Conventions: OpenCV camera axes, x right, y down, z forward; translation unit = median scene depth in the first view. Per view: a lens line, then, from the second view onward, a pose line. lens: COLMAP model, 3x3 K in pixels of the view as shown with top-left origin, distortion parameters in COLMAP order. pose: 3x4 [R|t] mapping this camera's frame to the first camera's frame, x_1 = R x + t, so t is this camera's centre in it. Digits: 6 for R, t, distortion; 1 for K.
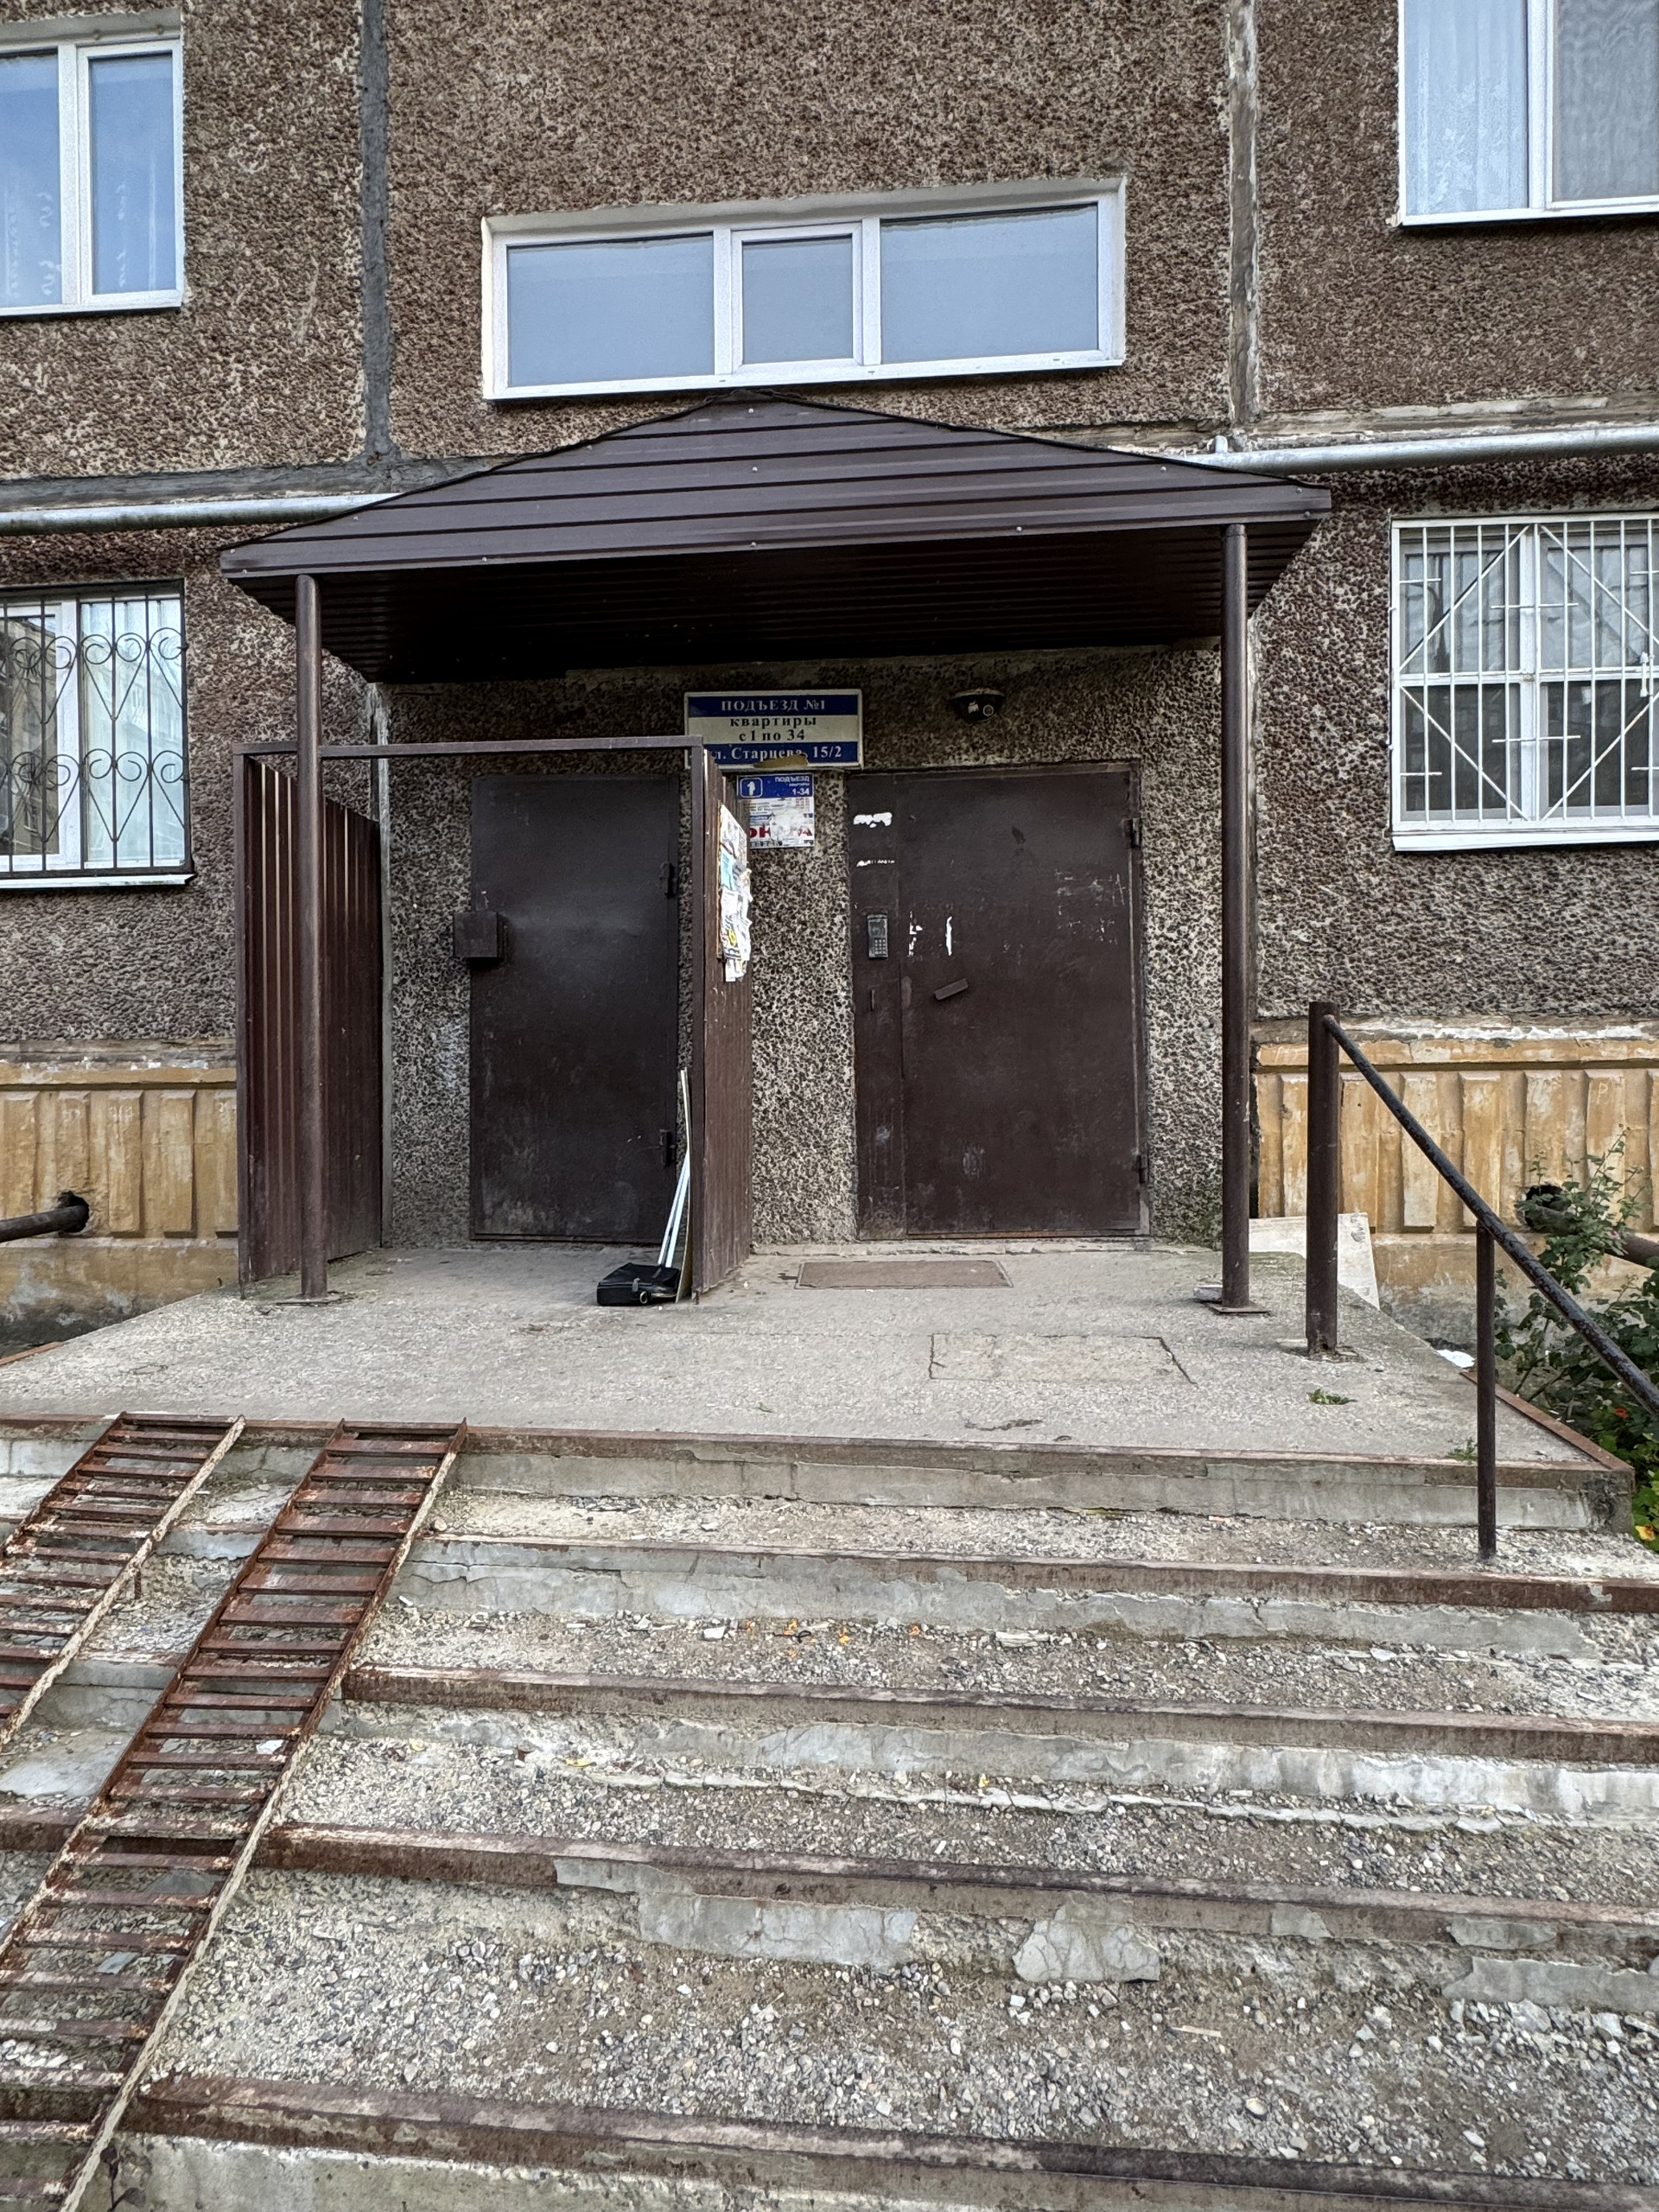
lens RADIAL K [[1225.4, 0, 829.6], [0, 1225.4, 1110.0], [0, 0, 1]] dist [0.006294, 0.000686]
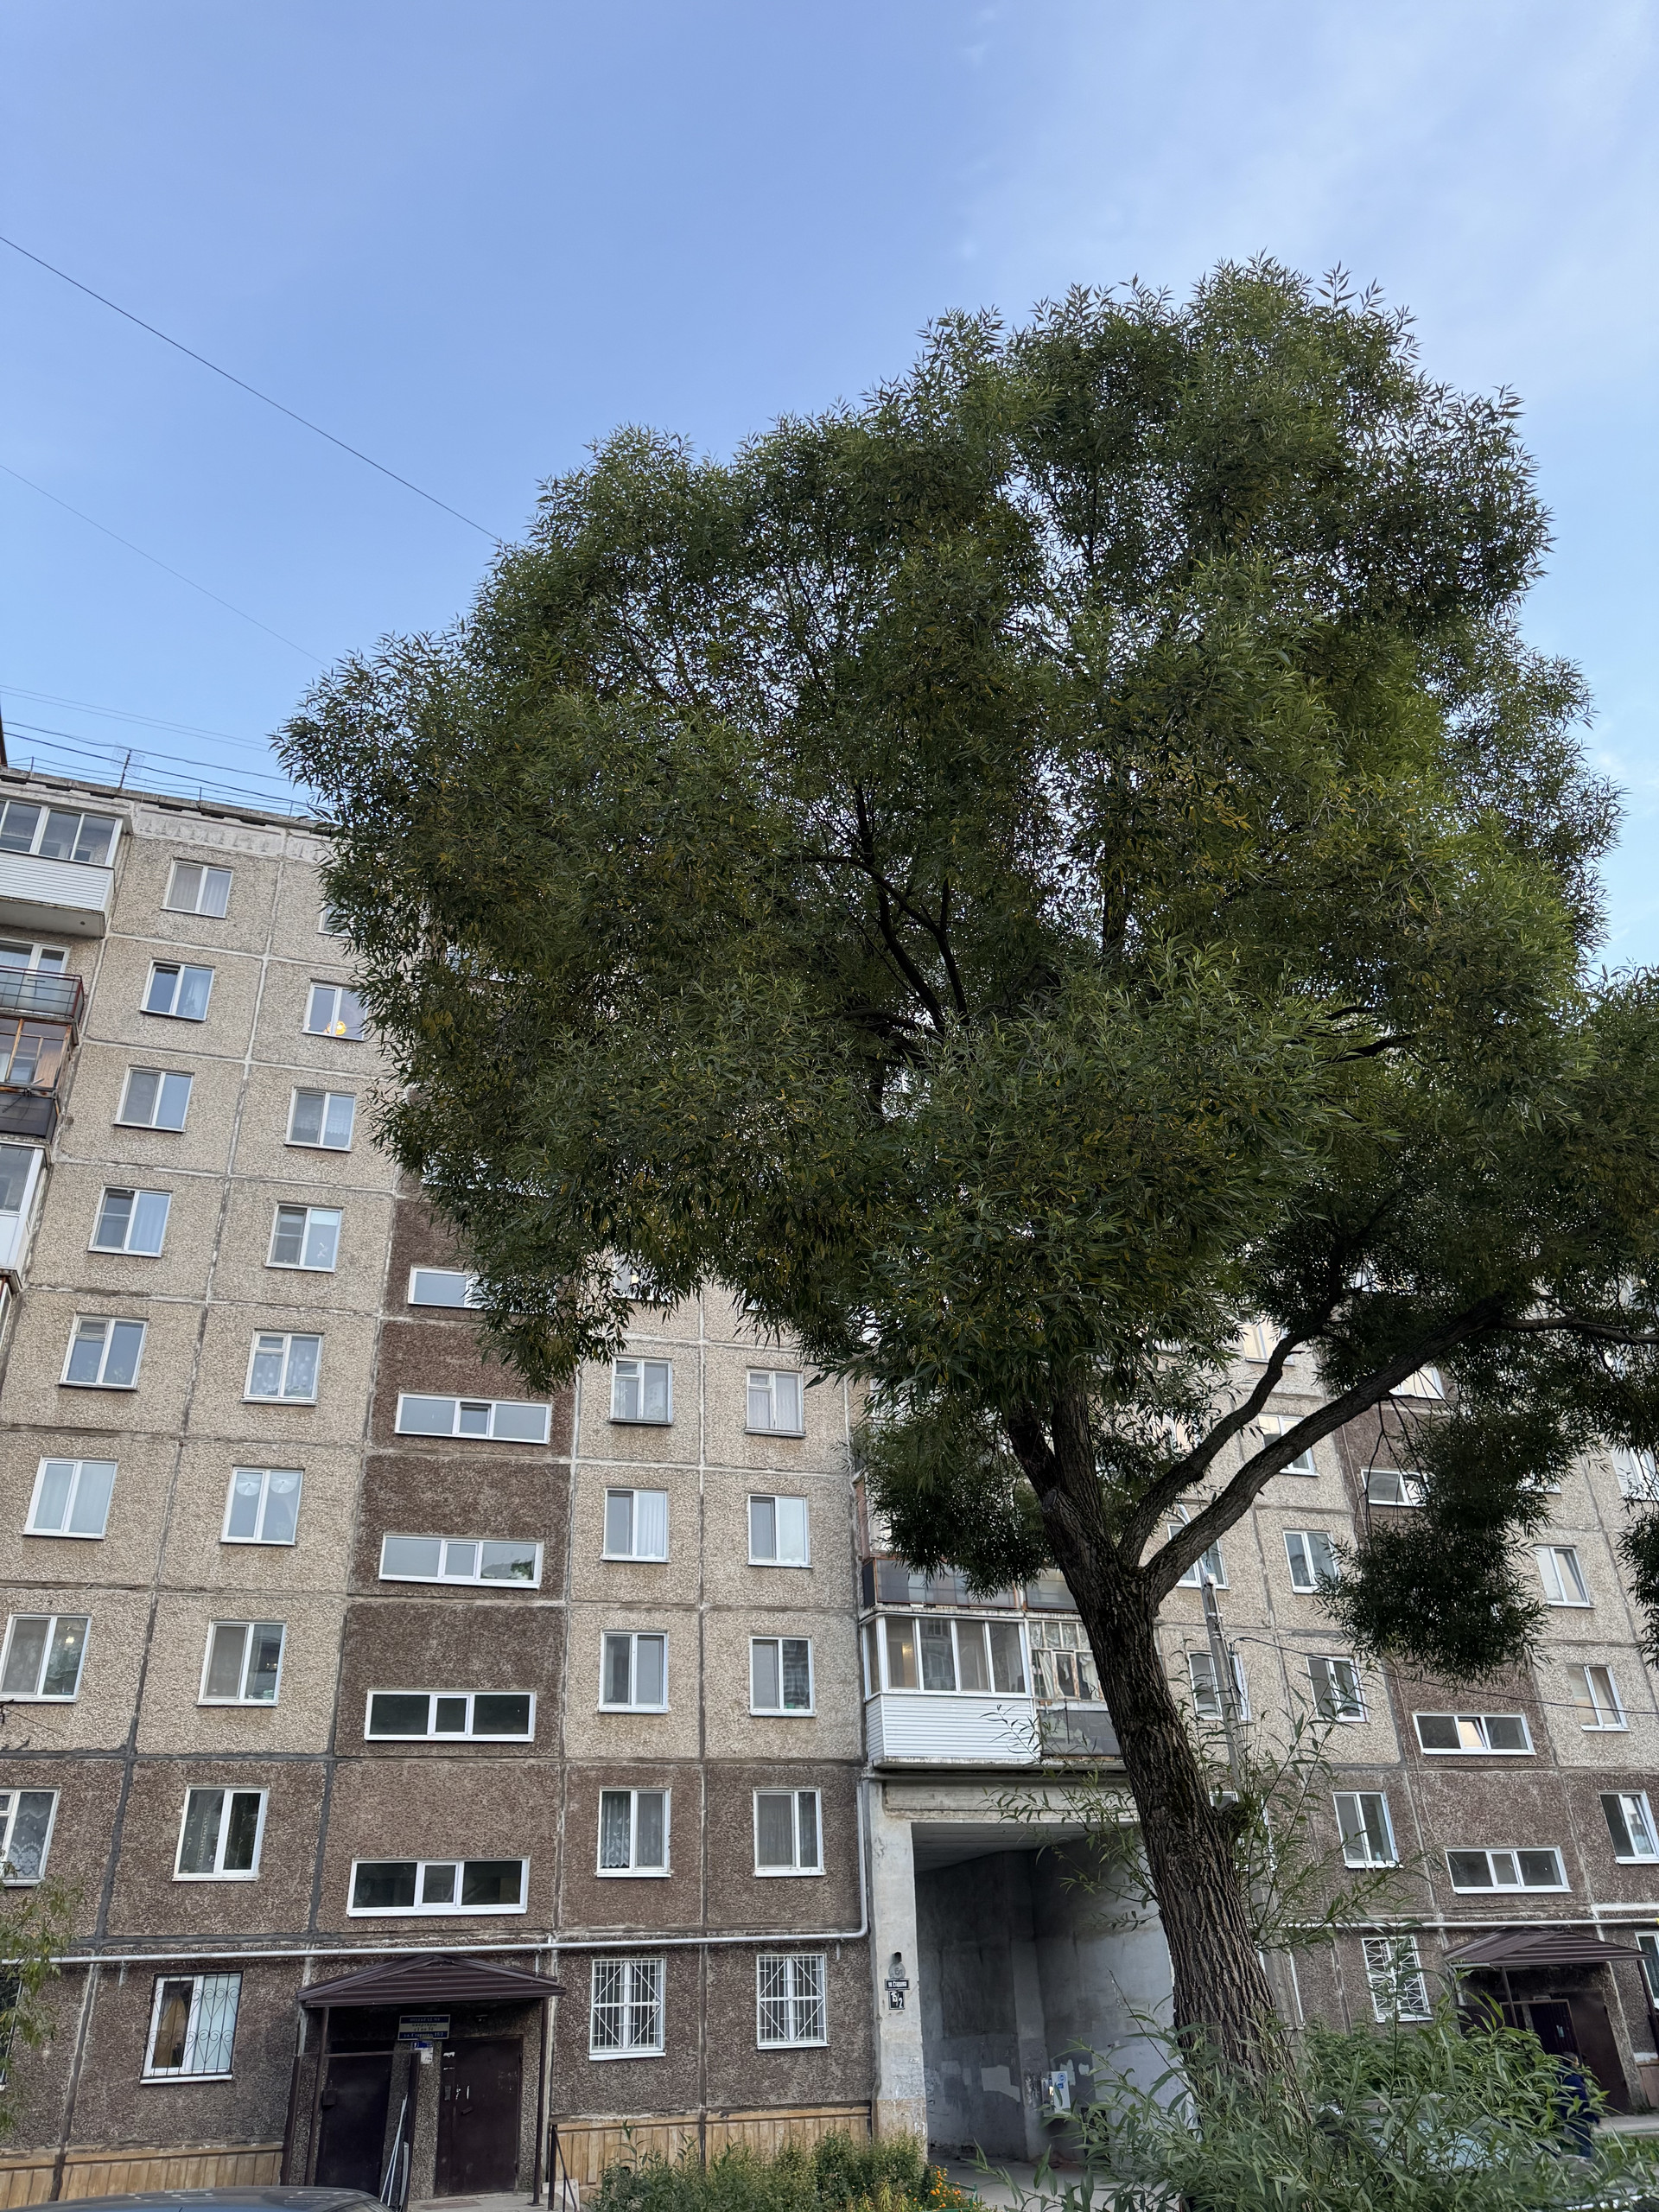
lens RADIAL K [[1573.2, 0, 823.9], [0, 1573.2, 1108.7], [0, 0, 1]] dist [0.004185, -0.000936]
pose [[0.914772, 0.183107, 0.360089, -1.124643], [0.031241, 0.856639, -0.514970, -0.199442], [-0.402761, 0.482329, 0.777909, -4.347496]]
